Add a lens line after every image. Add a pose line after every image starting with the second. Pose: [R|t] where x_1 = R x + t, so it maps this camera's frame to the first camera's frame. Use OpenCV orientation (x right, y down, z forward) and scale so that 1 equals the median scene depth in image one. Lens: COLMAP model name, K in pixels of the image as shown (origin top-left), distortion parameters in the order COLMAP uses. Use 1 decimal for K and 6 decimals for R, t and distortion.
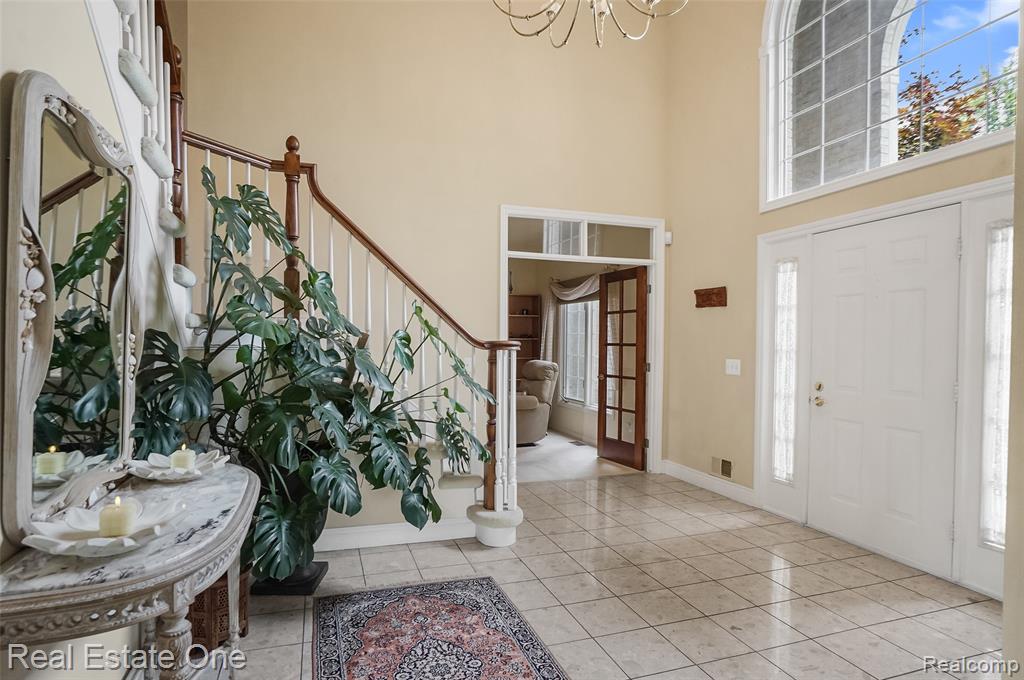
lens RADIAL K [[539.4, 0, 512.0], [0, 539.4, 340.0], [0, 0, 1]] dist [0.000028, 0.000059]
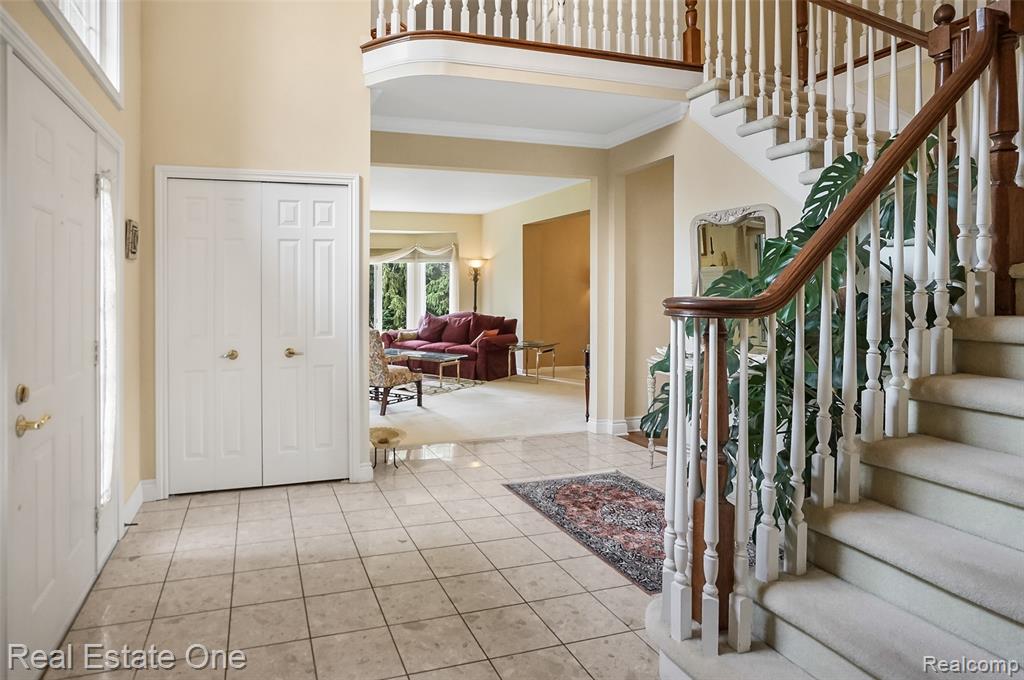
lens RADIAL K [[550.6, 0, 512.0], [0, 550.6, 292.2], [0, 0, 1]] dist [-0.000584, -0.000030]
pose [[-0.995950, -0.009462, -0.089412, 0.249749], [-0.009543, 0.999954, 0.000480, -0.000394], [0.089403, 0.001332, -0.995995, 1.879369]]
